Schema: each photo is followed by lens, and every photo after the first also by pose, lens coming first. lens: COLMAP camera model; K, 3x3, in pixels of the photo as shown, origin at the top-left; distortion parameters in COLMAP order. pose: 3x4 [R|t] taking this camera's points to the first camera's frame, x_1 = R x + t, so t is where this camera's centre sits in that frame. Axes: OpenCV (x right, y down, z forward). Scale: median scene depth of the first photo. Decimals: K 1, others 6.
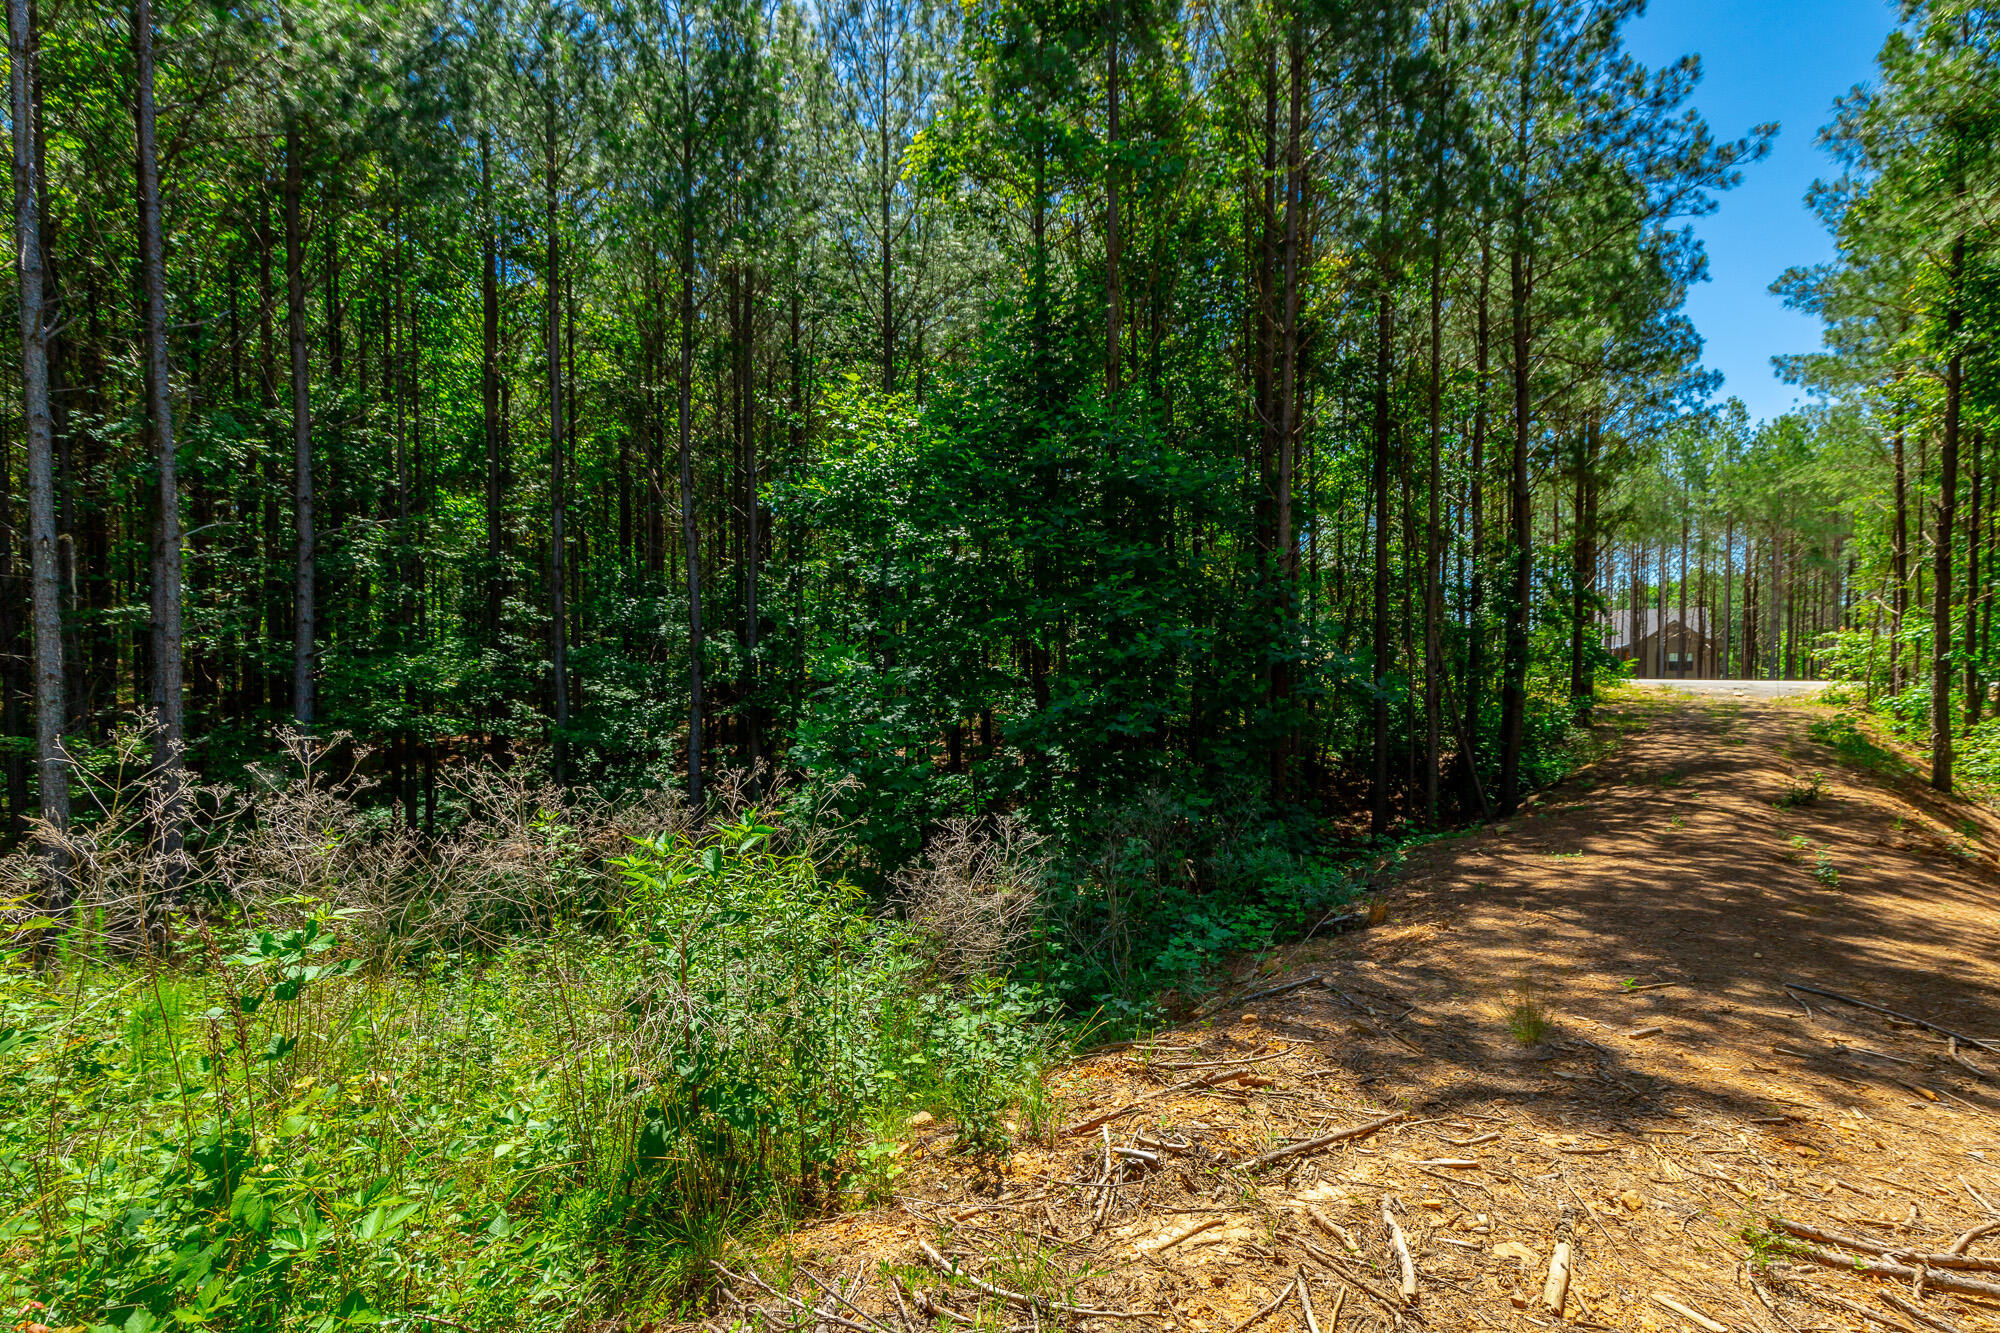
lens RADIAL K [[906.0, 0, 1024.5], [0, 906.0, 703.9], [0, 0, 1]] dist [0.008987, -0.002207]
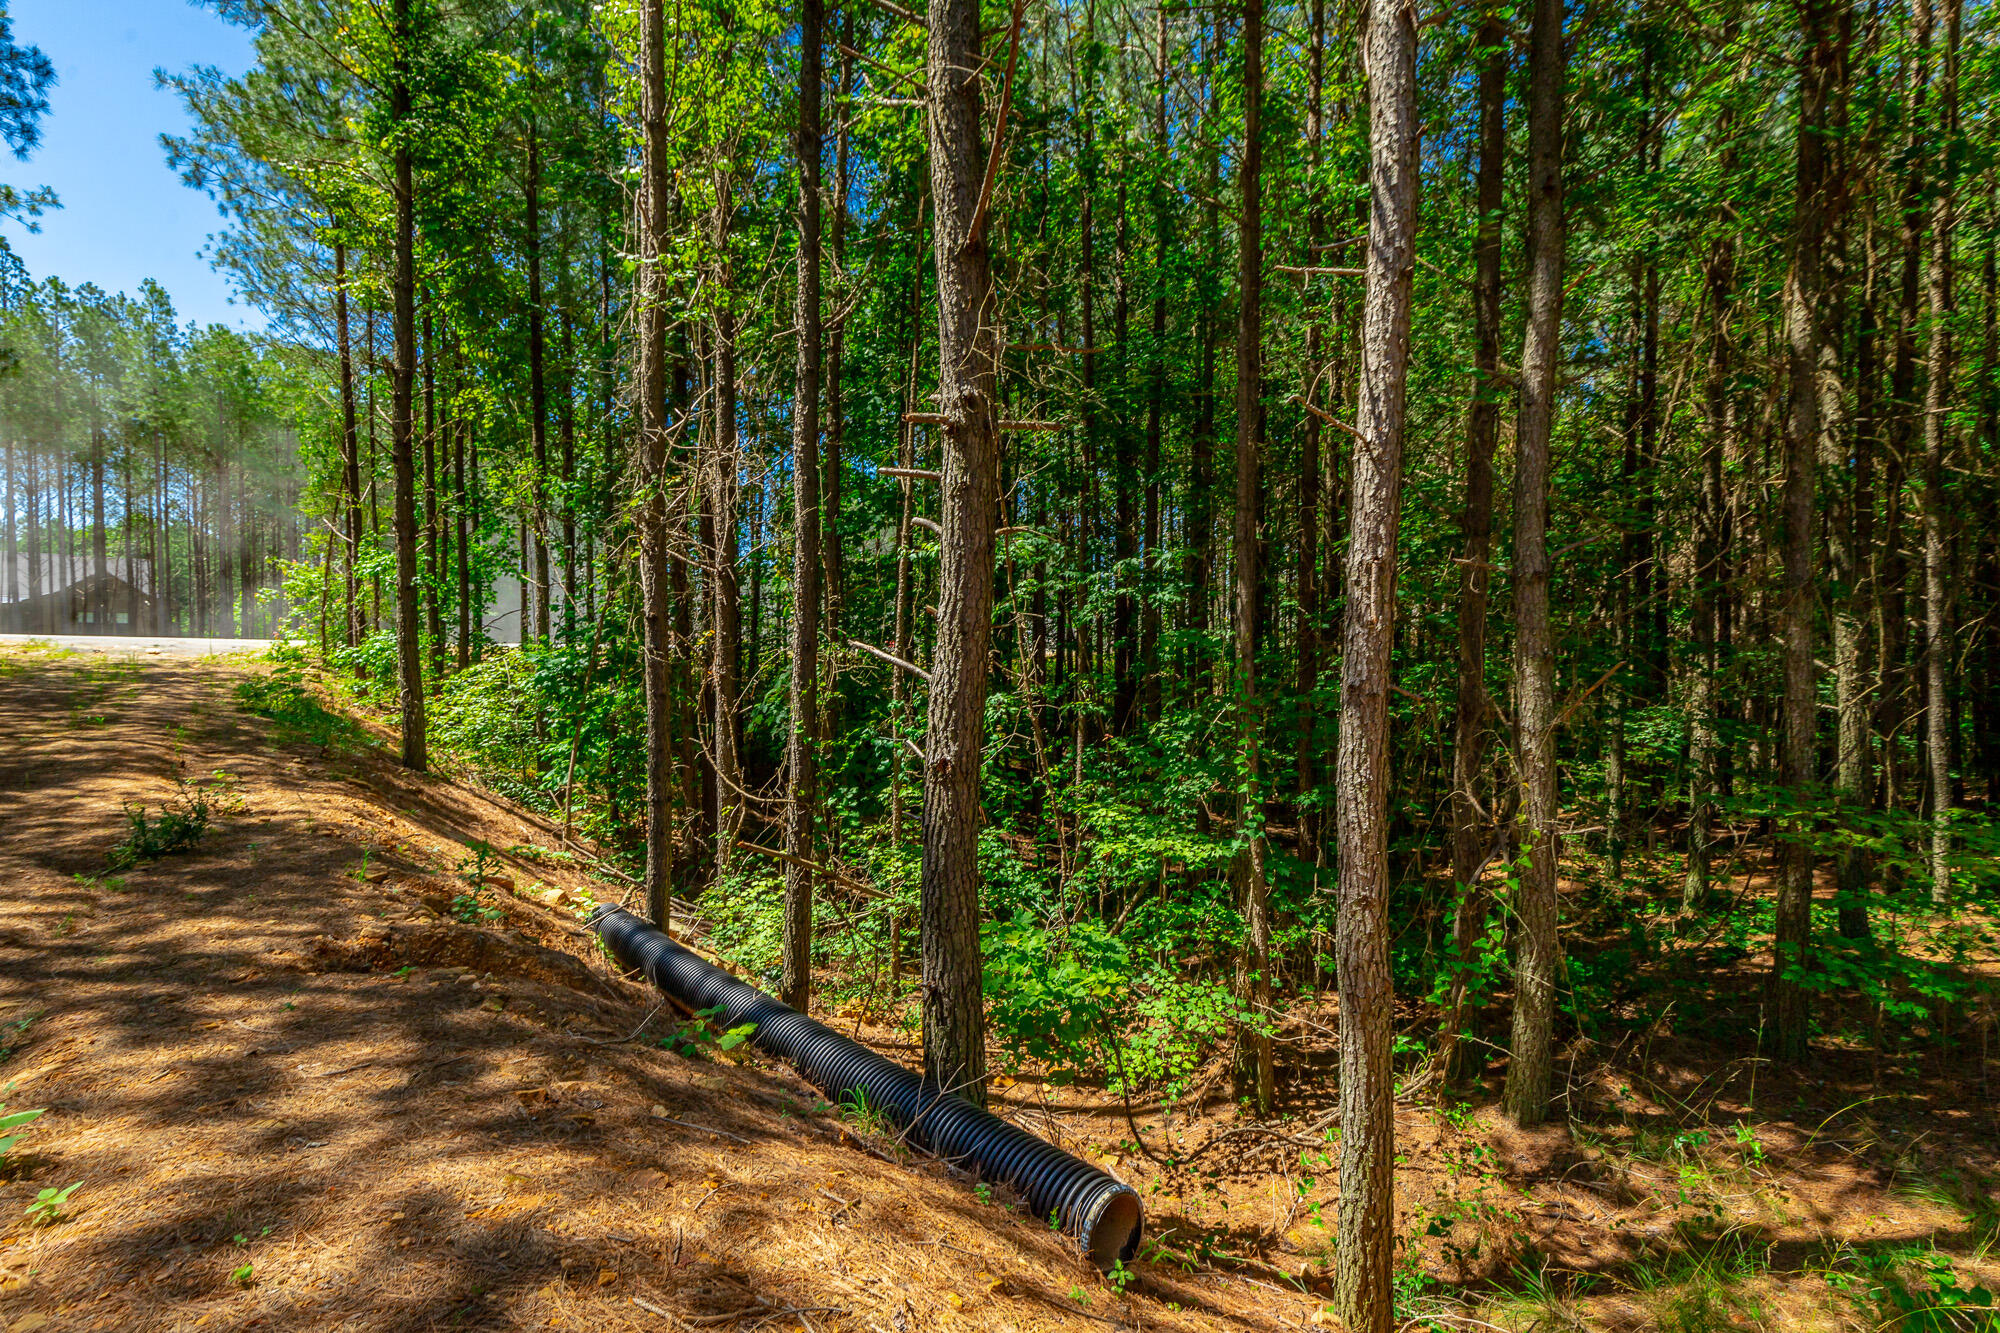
lens RADIAL K [[906.0, 0, 1016.4], [0, 906.0, 683.6], [0, 0, 1]] dist [0.008987, -0.002207]
pose [[0.180810, -0.029616, 0.983072, 0.400413], [0.024980, 0.999362, 0.025513, 0.022397], [-0.983201, 0.019944, 0.181435, 0.414993]]
